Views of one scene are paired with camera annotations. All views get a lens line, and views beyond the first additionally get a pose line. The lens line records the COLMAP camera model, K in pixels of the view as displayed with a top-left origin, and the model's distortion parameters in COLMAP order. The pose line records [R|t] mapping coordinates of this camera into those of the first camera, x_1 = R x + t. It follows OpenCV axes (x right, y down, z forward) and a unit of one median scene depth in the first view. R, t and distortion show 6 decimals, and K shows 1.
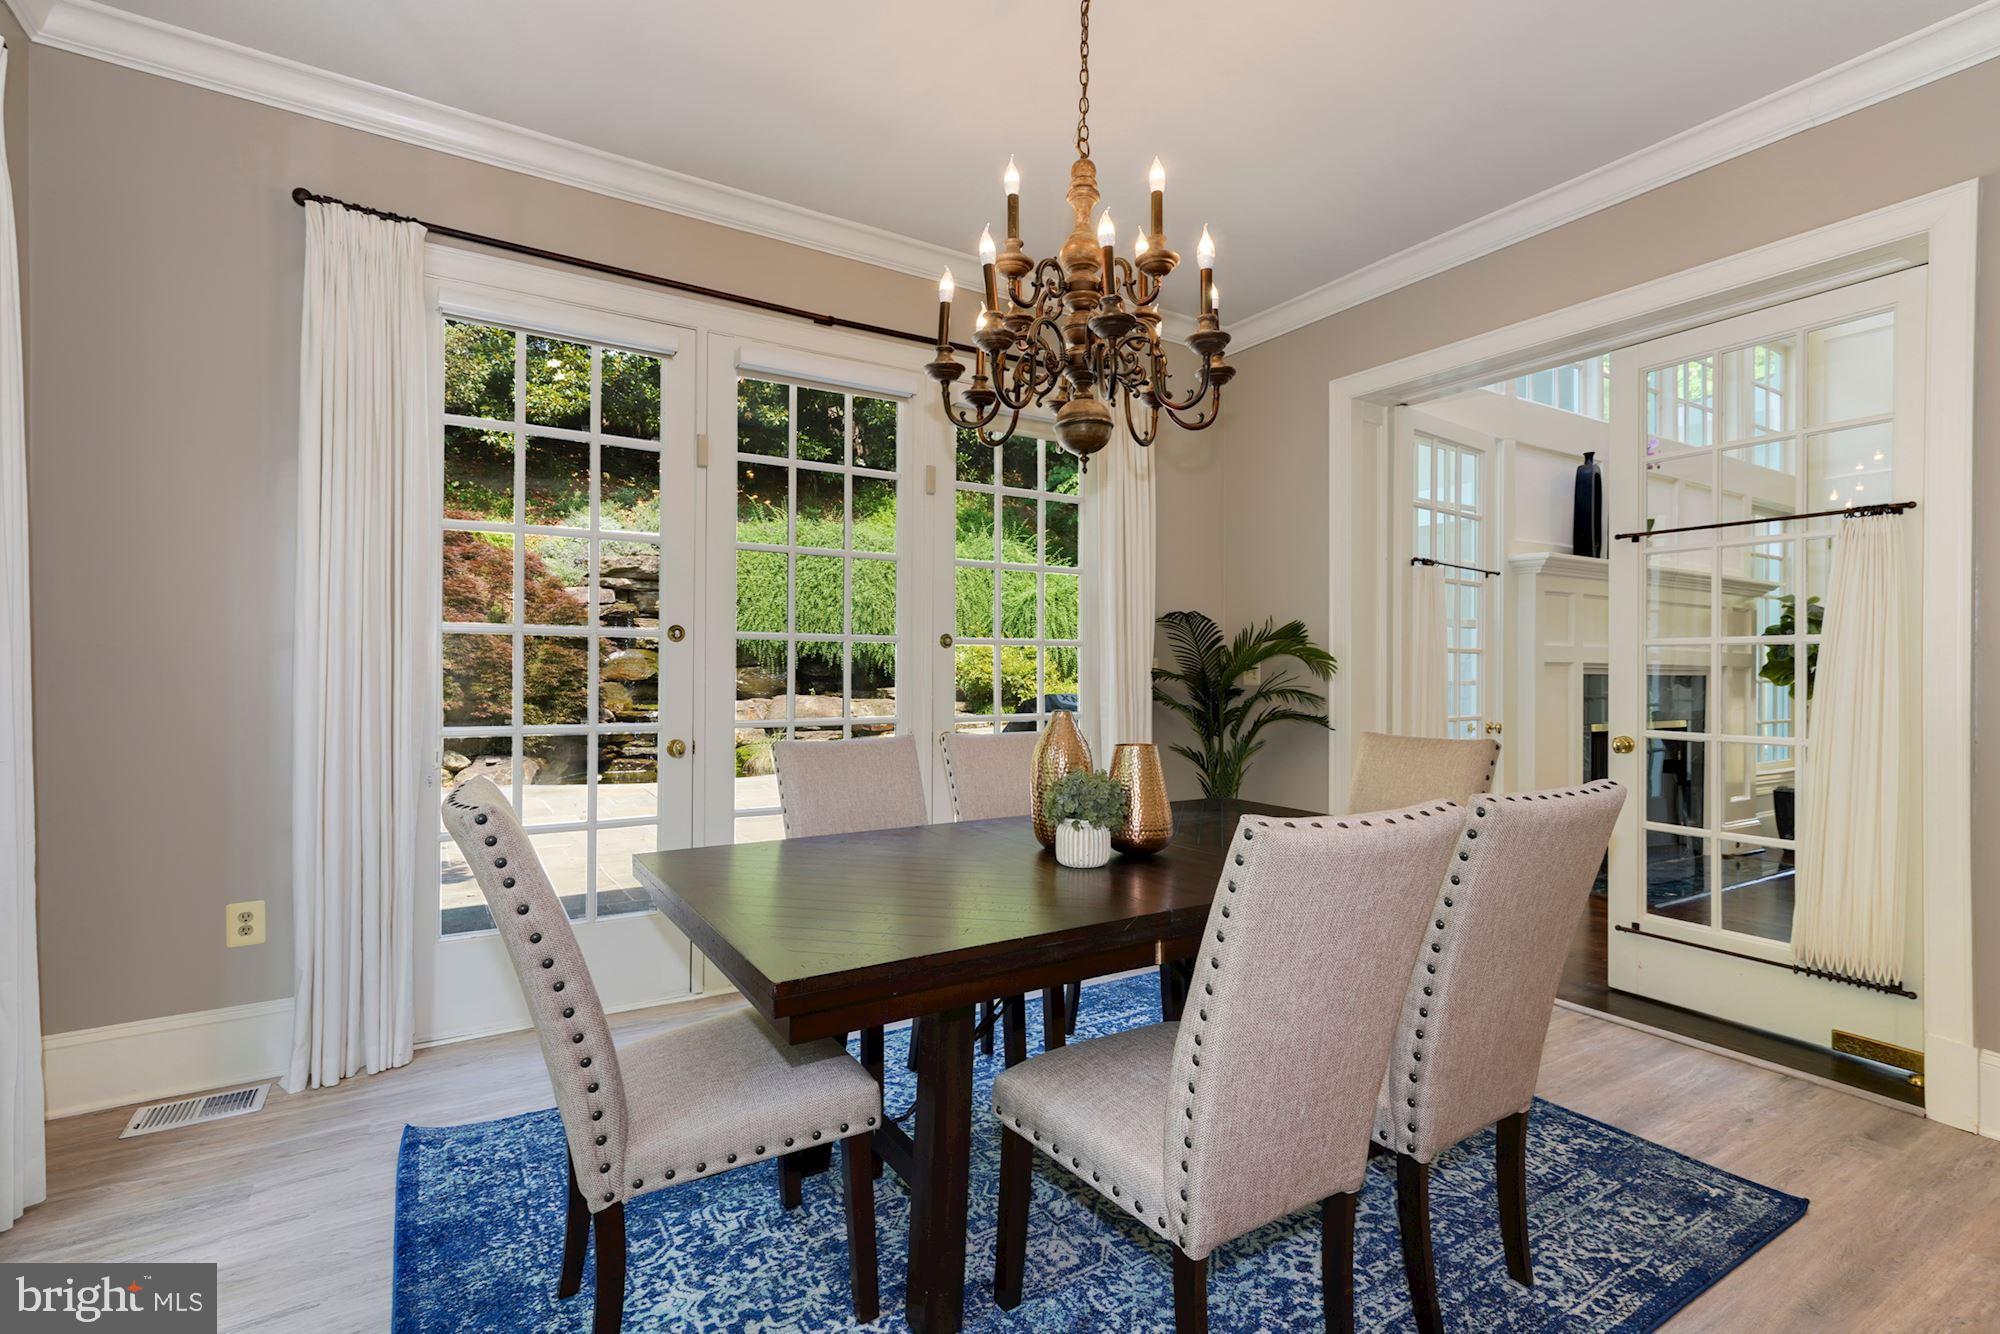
lens RADIAL K [[909.1, 0, 990.7], [0, 909.1, 662.7], [0, 0, 1]] dist [0.018814, 0.000093]
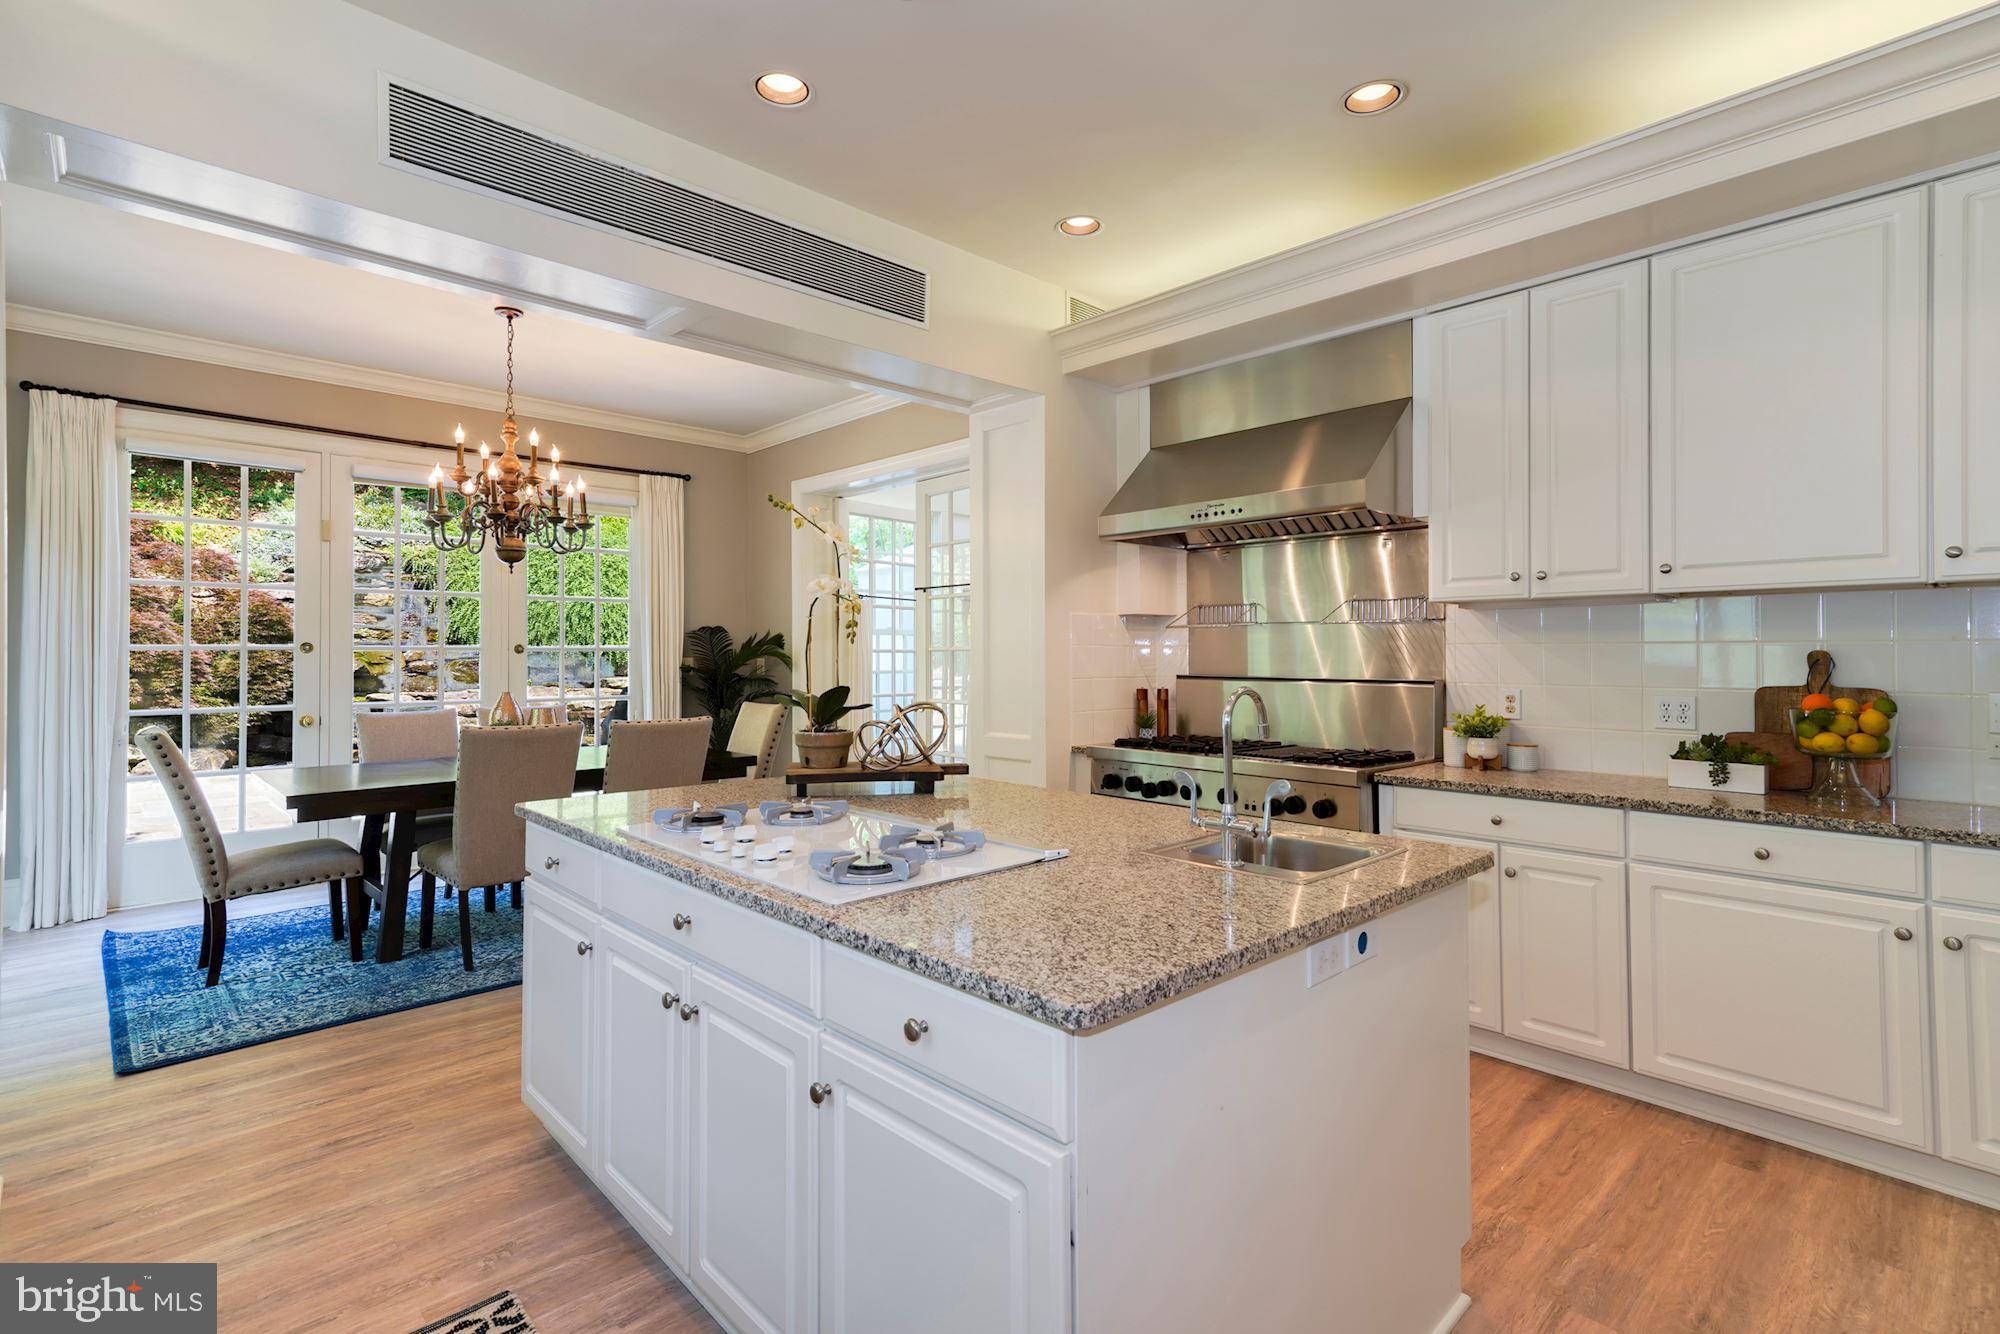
lens RADIAL K [[933.0, 0, 1003.4], [0, 933.0, 639.8], [0, 0, 1]] dist [0.015132, 0.000565]
pose [[0.976618, -0.004361, 0.214936, 0.467128], [0.006068, 0.999955, -0.007283, -0.026782], [-0.214895, 0.008417, 0.976601, -0.815421]]
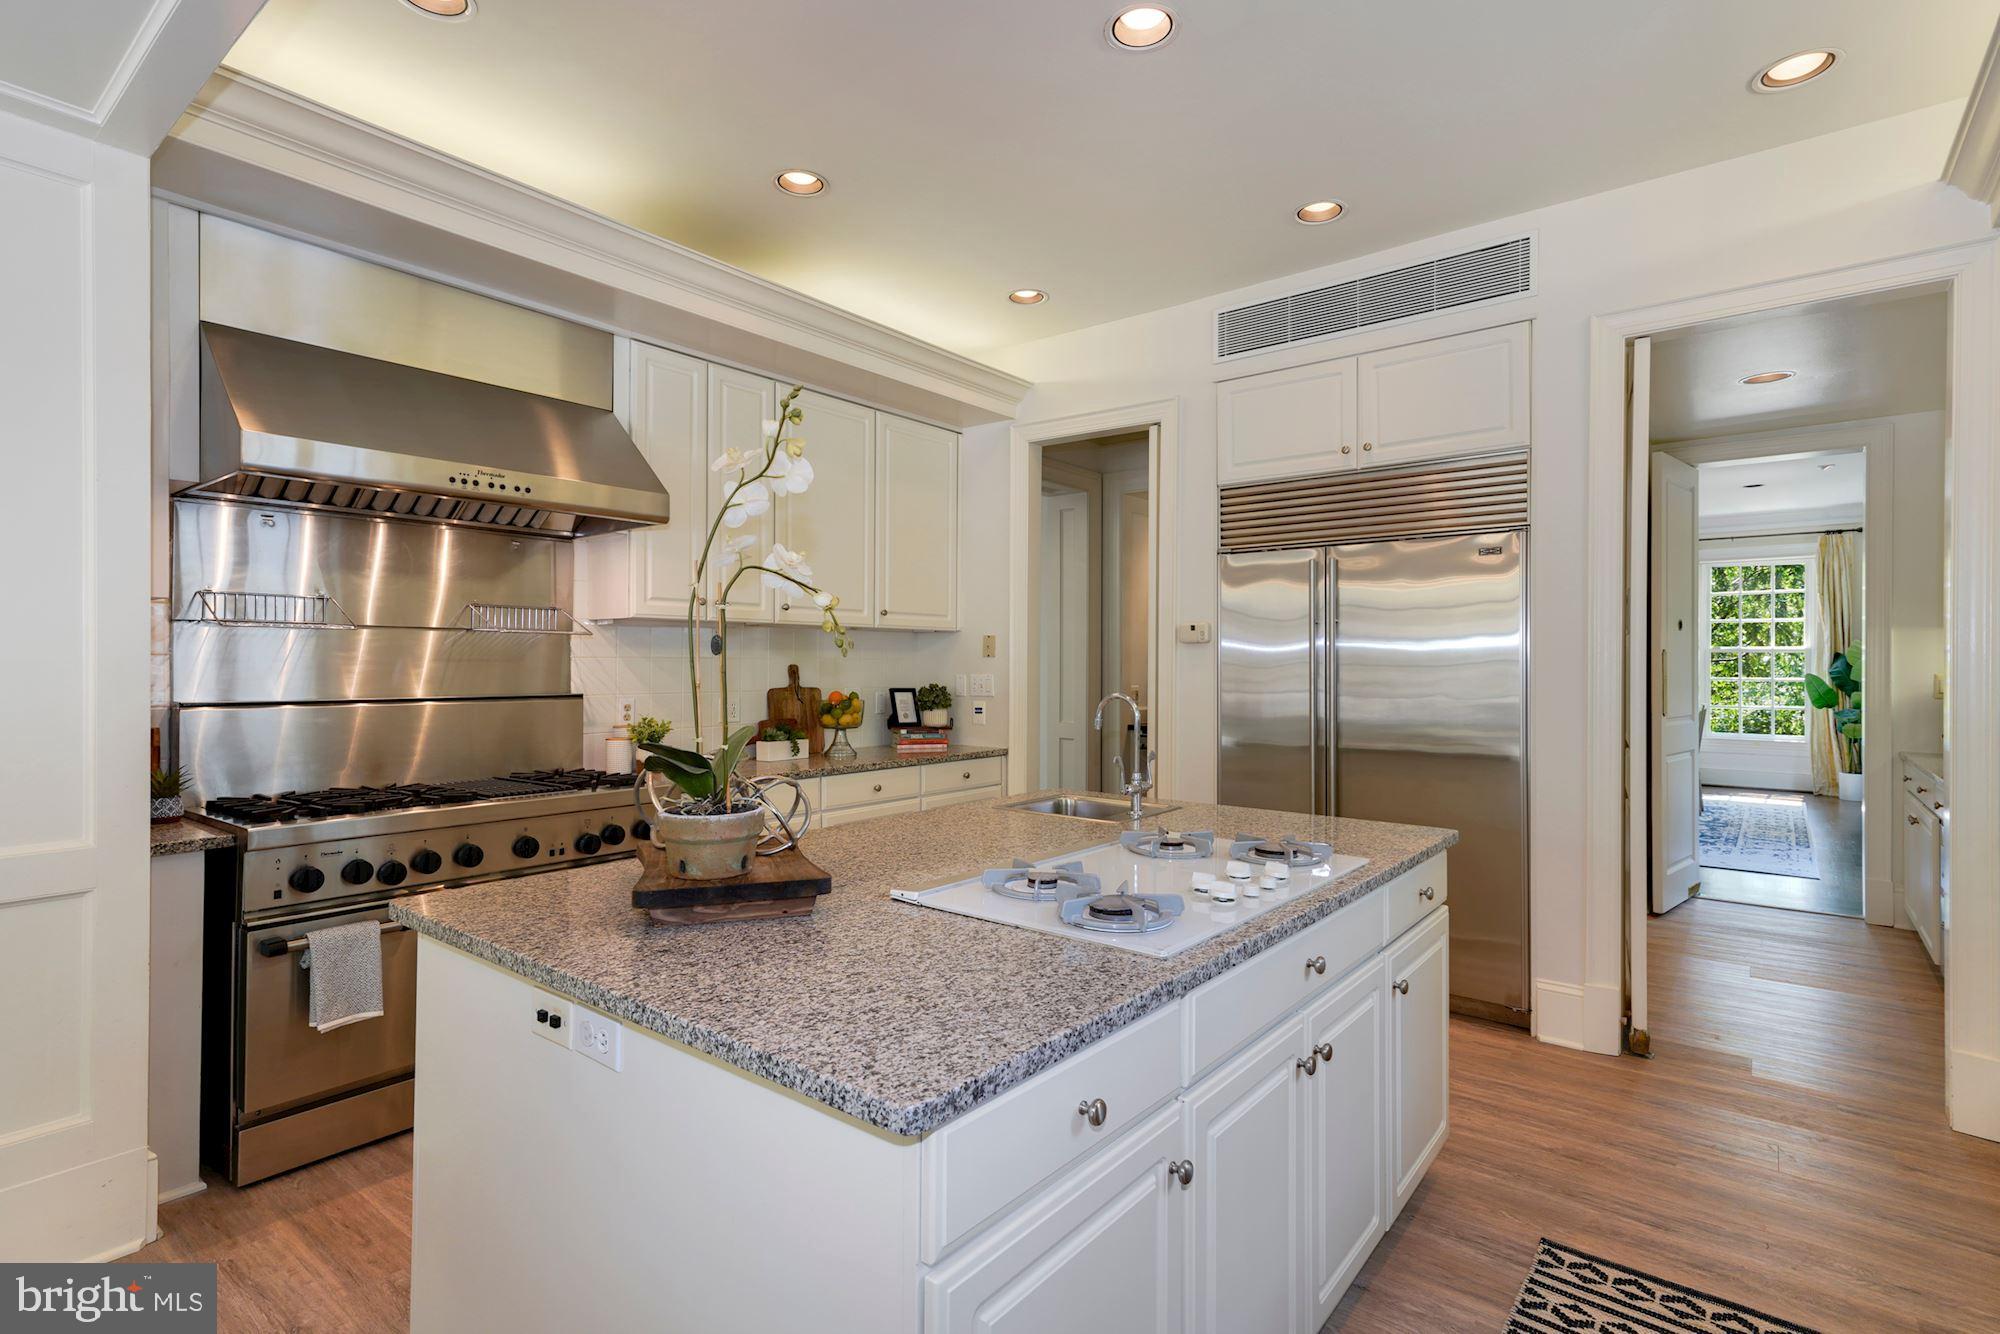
lens RADIAL K [[945.0, 0, 1000.0], [0, 945.0, 667.0], [0, 0, 1]] dist [-0.000843, 0.000045]
pose [[-0.343328, -0.010107, 0.939161, -0.980654], [-0.007693, 0.999939, 0.007948, -0.031962], [-0.939184, -0.004496, -0.343385, 1.862811]]
